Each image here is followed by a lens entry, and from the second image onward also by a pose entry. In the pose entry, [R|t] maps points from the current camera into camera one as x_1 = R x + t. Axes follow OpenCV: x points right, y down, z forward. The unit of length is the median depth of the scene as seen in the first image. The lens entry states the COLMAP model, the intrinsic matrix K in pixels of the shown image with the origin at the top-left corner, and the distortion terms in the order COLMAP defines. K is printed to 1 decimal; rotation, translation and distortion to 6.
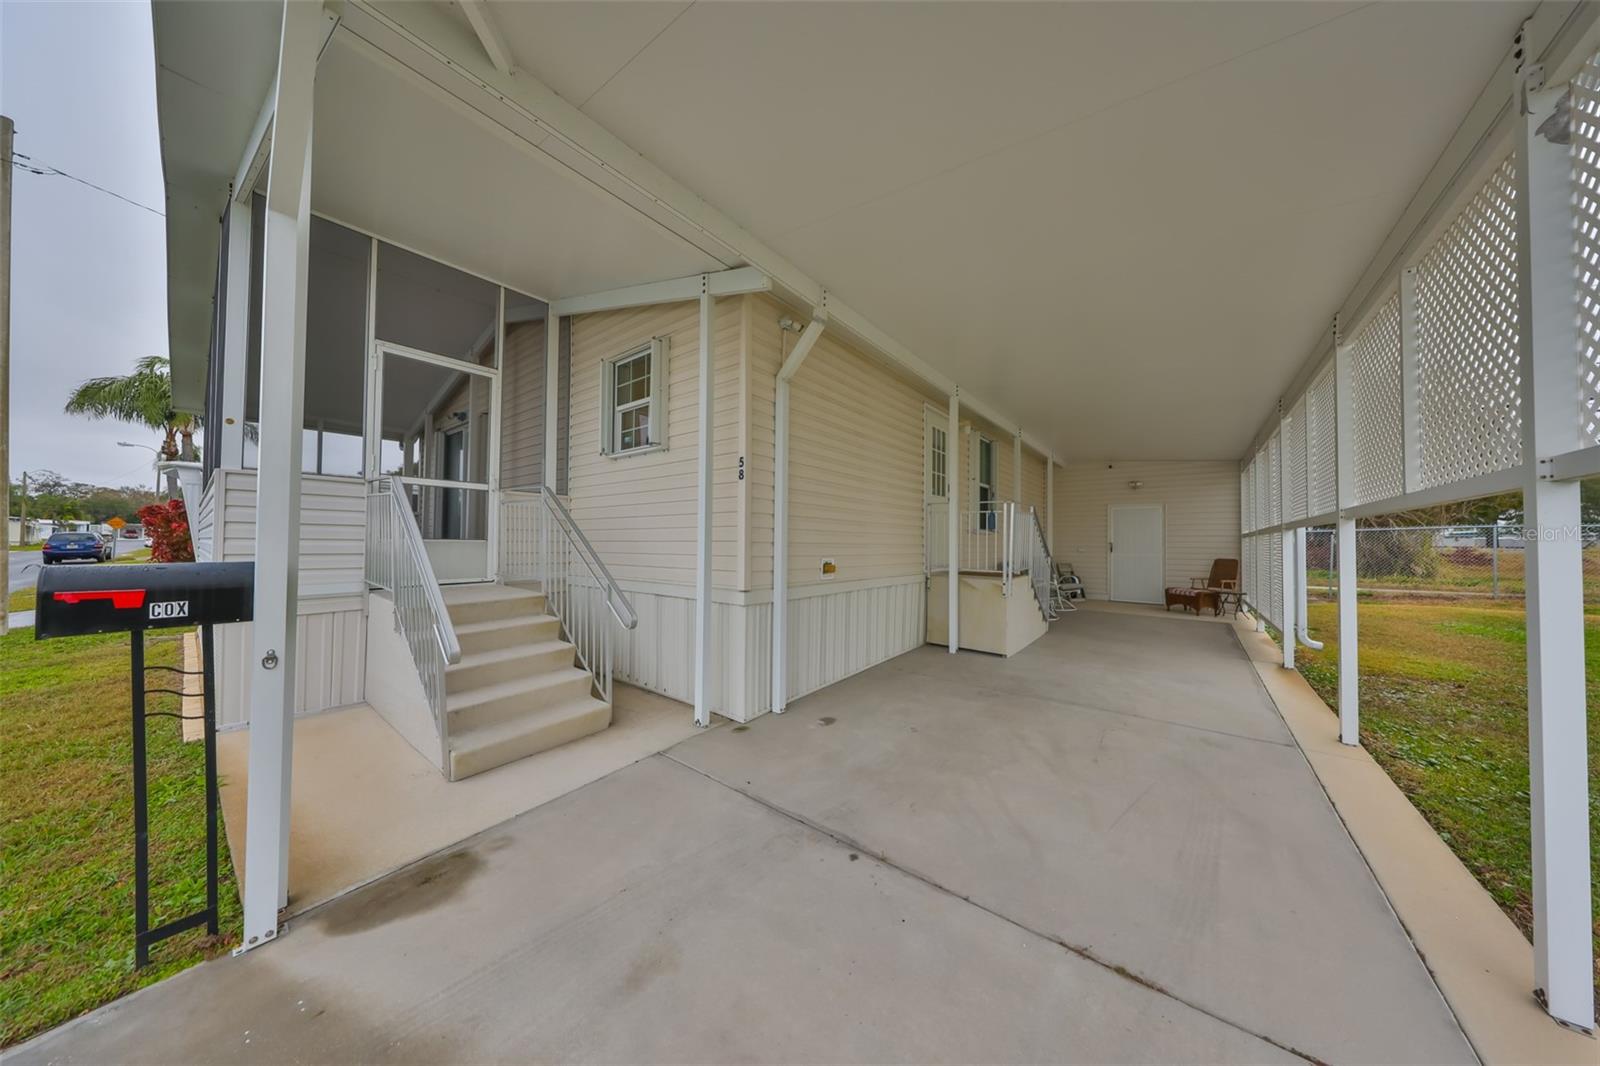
lens RADIAL K [[482.8, 0, 814.2], [0, 482.8, 539.0], [0, 0, 1]] dist [0.000624, 0.000016]
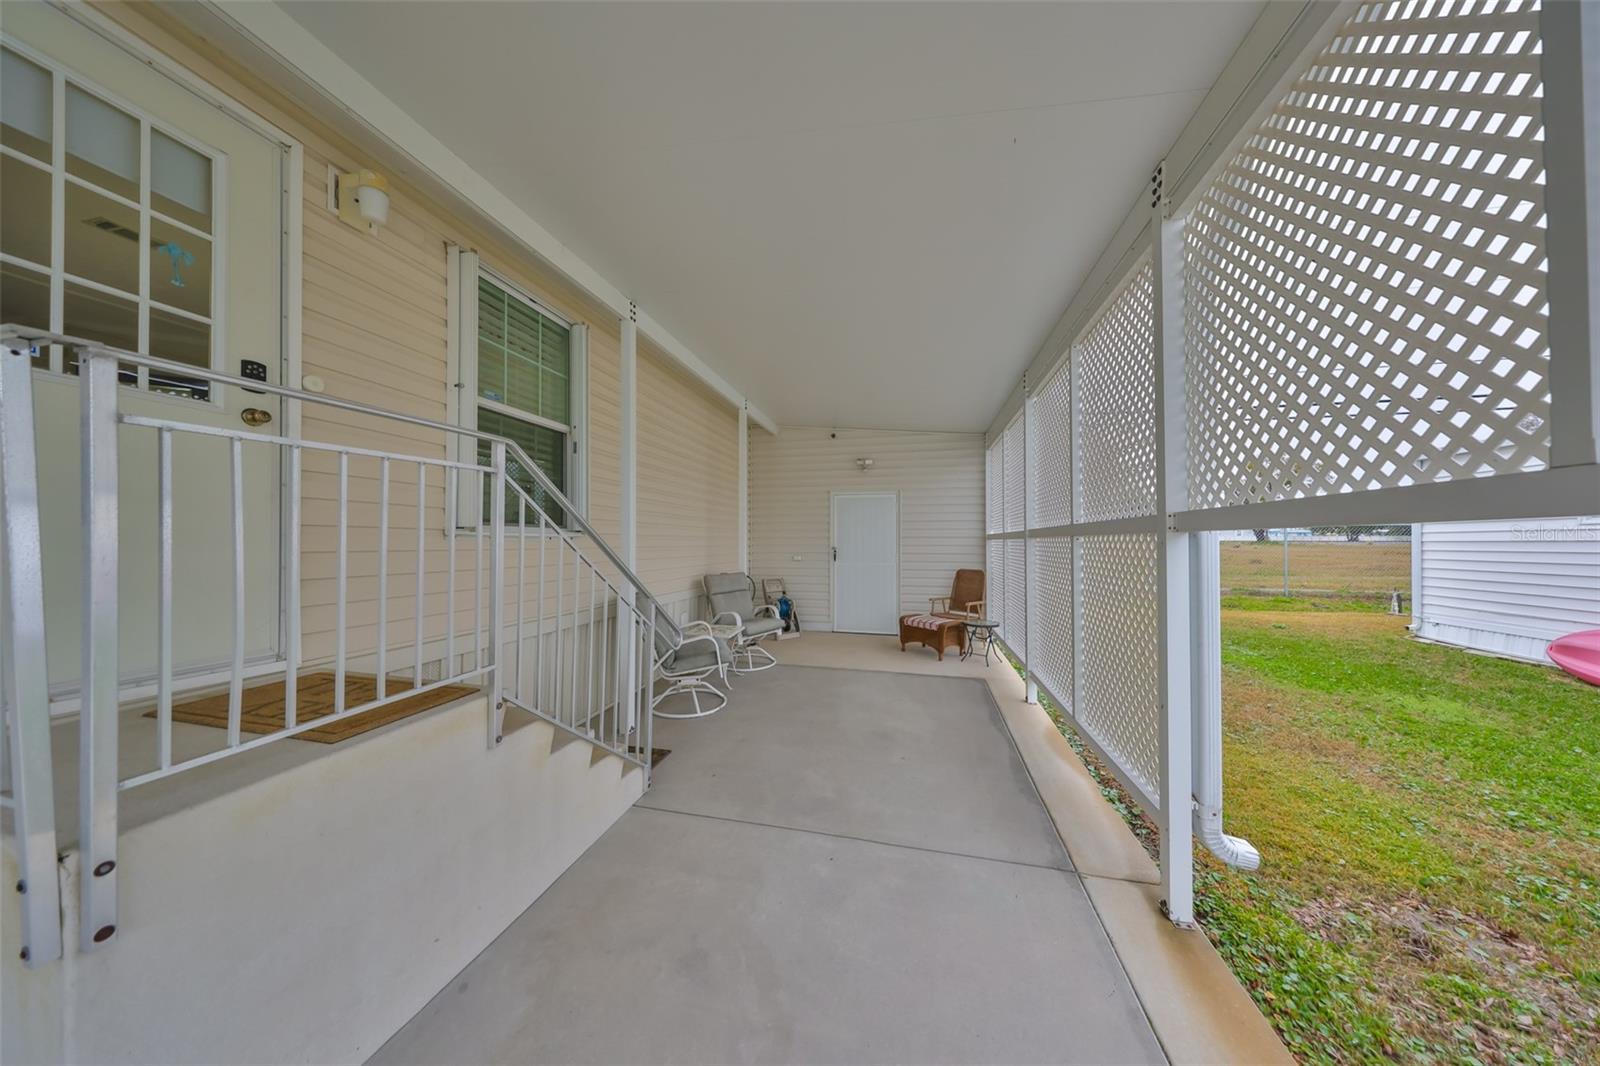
lens RADIAL K [[487.8, 0, 798.5], [0, 487.8, 545.6], [0, 0, 1]] dist [-0.000079, -0.000008]
pose [[0.914182, -0.010228, 0.405176, 0.333916], [0.003132, 0.999830, 0.018172, -0.008832], [-0.405293, -0.015343, 0.914058, 0.451177]]
